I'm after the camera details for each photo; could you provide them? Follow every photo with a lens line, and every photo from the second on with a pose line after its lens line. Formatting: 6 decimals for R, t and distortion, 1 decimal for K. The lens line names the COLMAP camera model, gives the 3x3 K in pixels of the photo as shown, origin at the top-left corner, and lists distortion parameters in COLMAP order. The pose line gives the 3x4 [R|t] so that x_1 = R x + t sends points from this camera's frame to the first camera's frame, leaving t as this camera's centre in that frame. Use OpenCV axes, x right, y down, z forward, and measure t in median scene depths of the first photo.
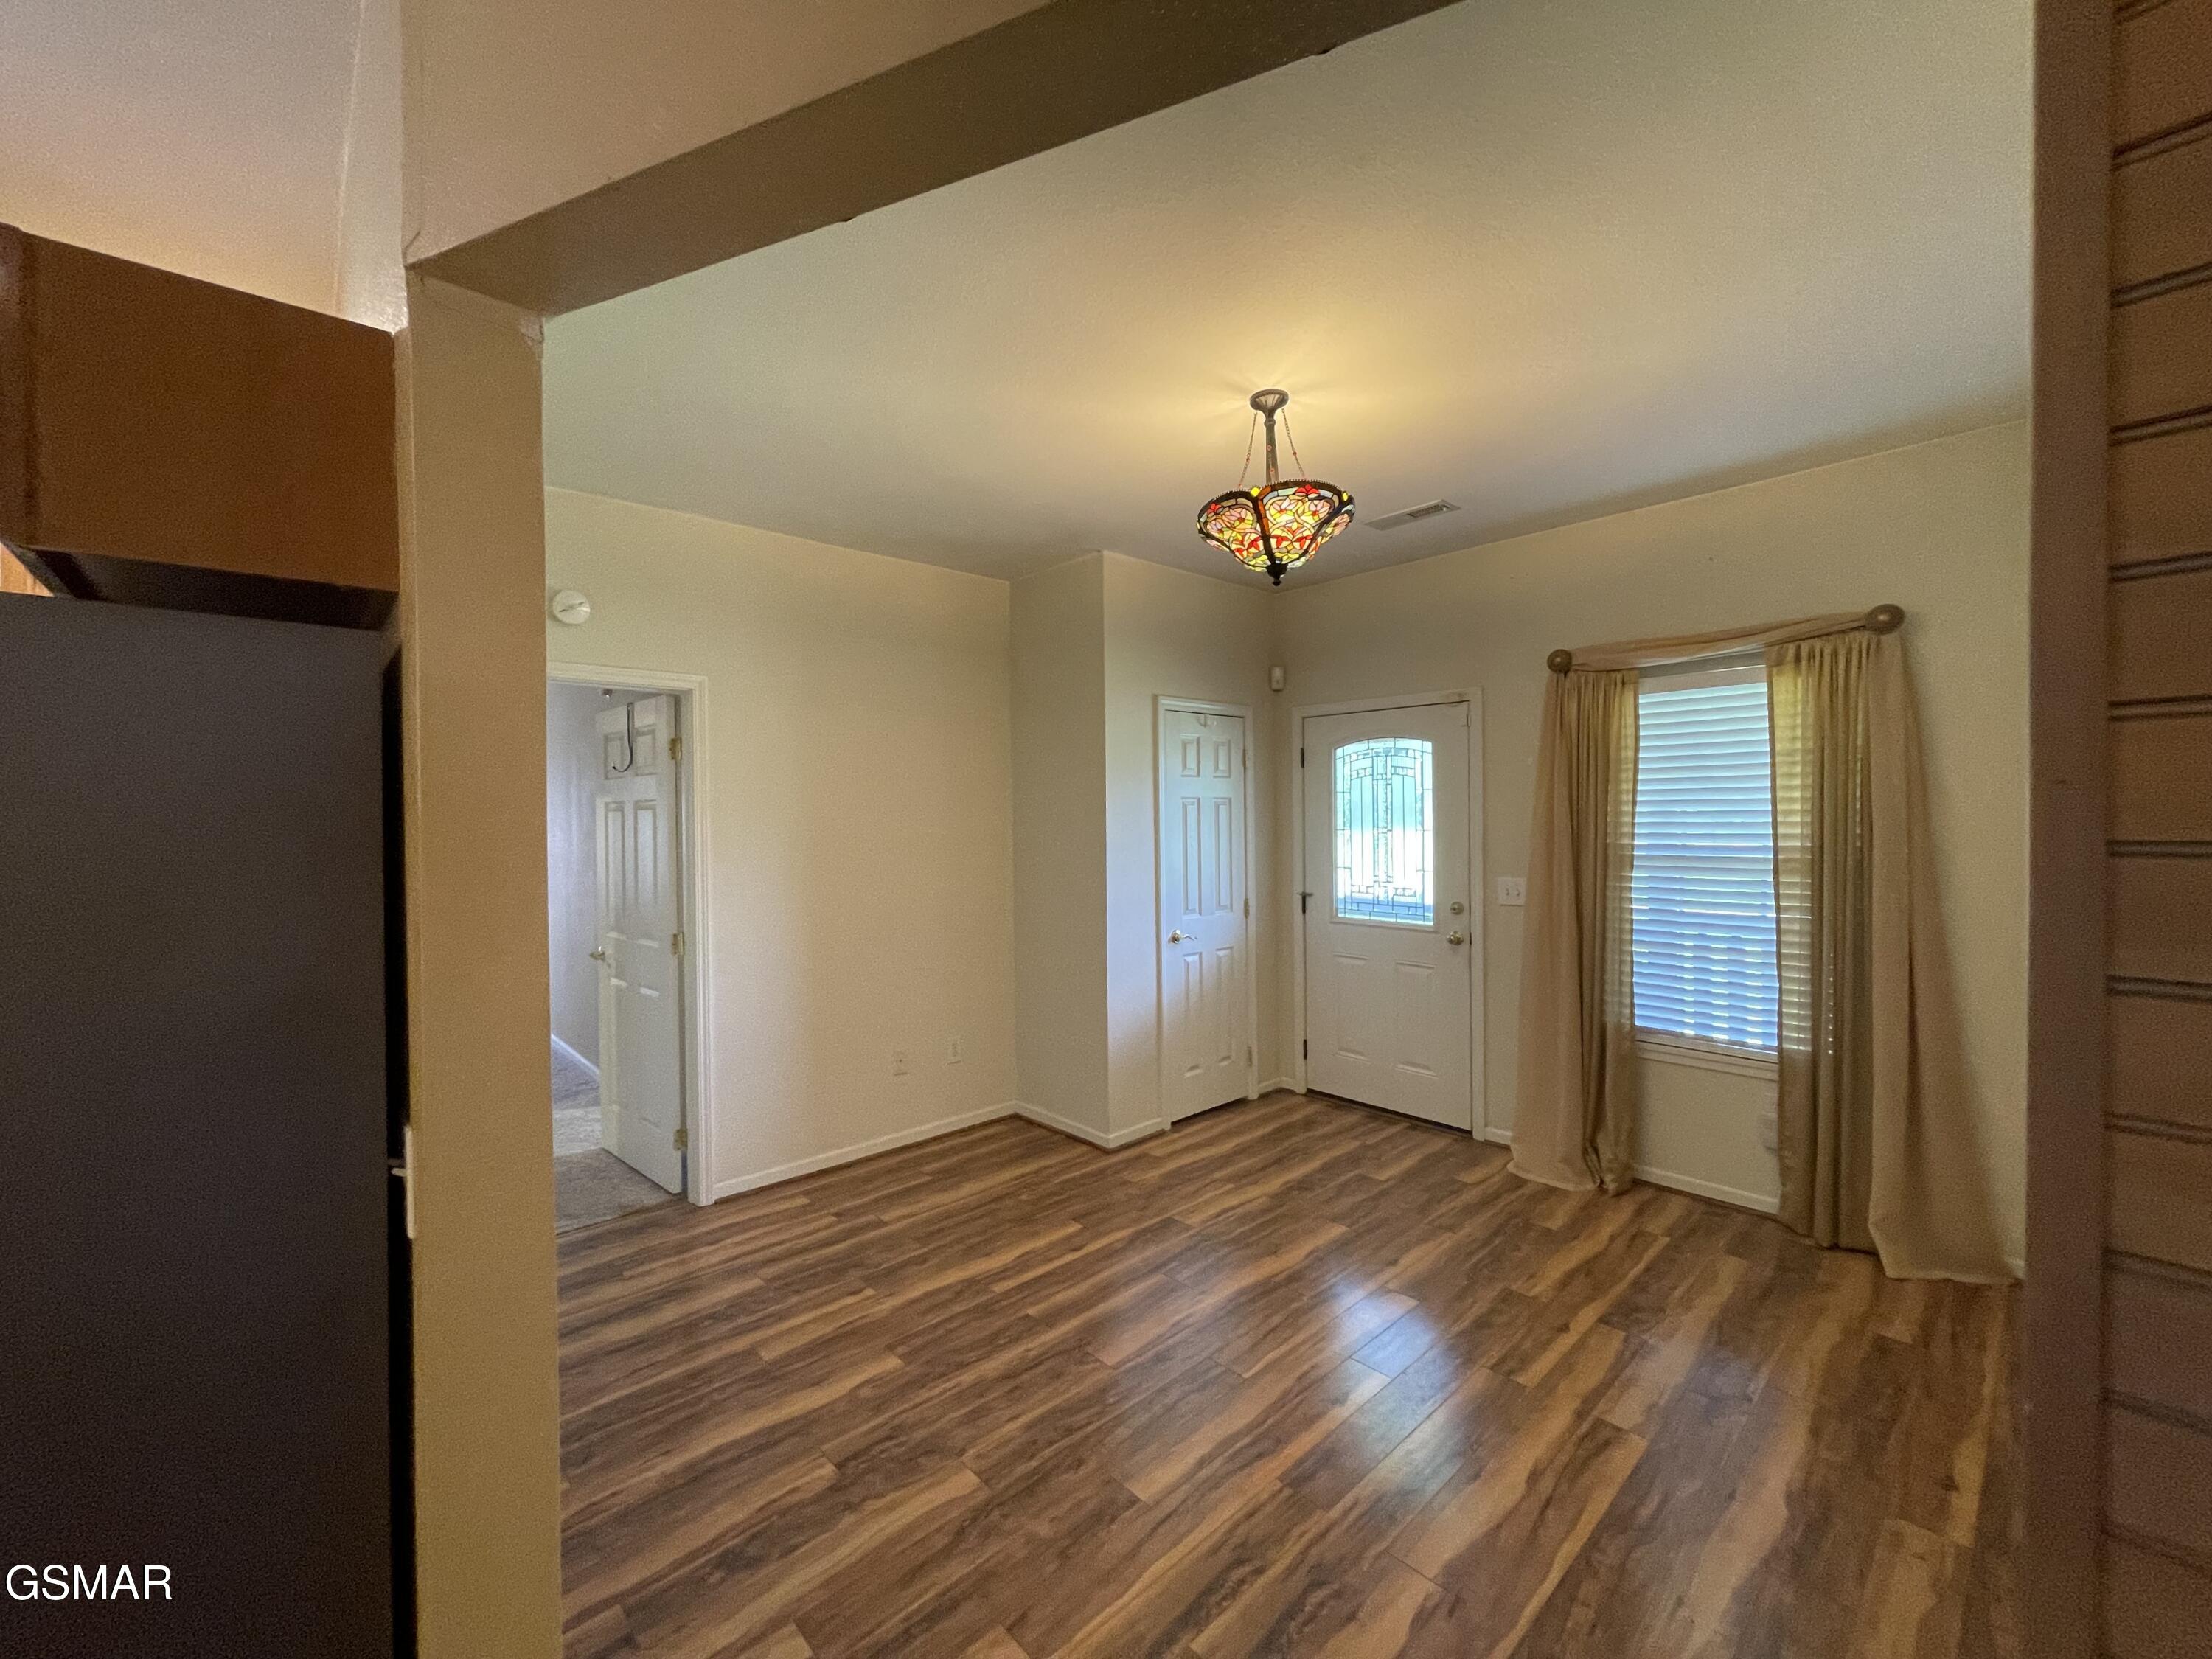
lens RADIAL K [[890.9, 0, 1079.4], [0, 890.9, 812.0], [0, 0, 1]] dist [-0.001605, -0.000082]
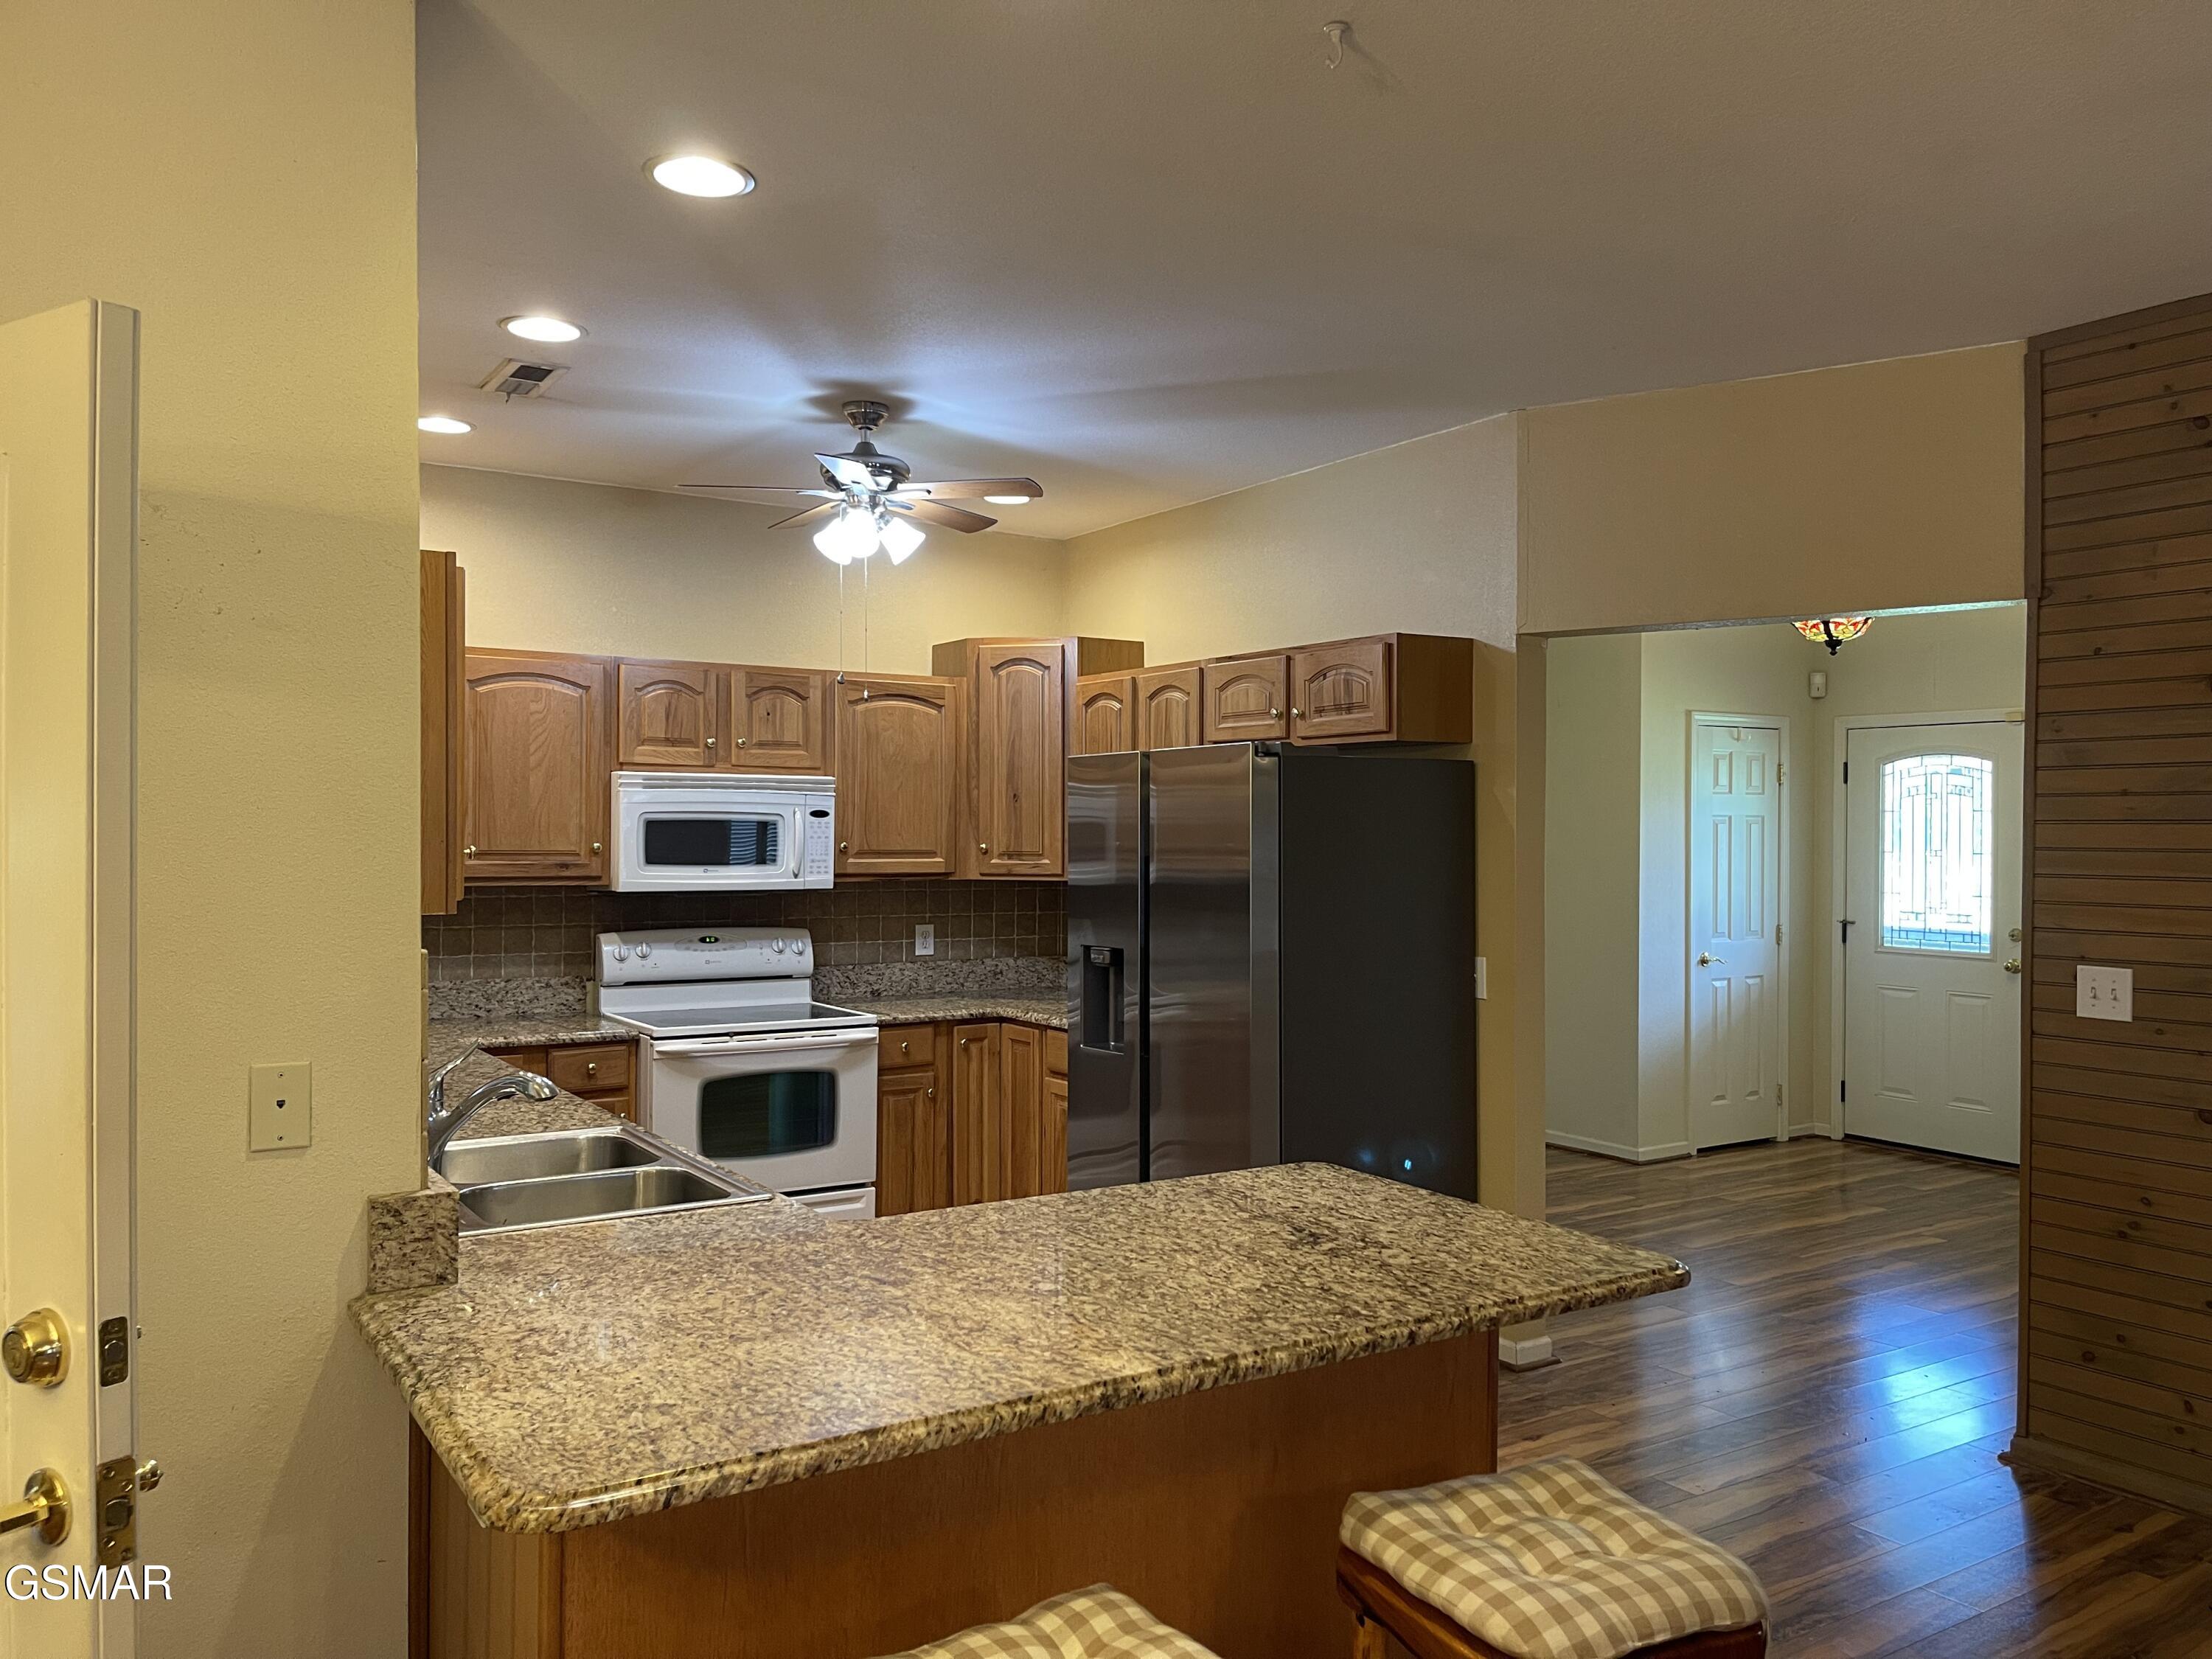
lens RADIAL K [[1681.0, 0, 1129.1], [0, 1681.0, 836.2], [0, 0, 1]] dist [0.057361, -0.066237]
pose [[0.989399, 0.016517, -0.144279, -0.241031], [-0.014973, 0.999818, 0.011786, -0.005492], [0.144448, -0.009501, 0.989467, -0.885292]]
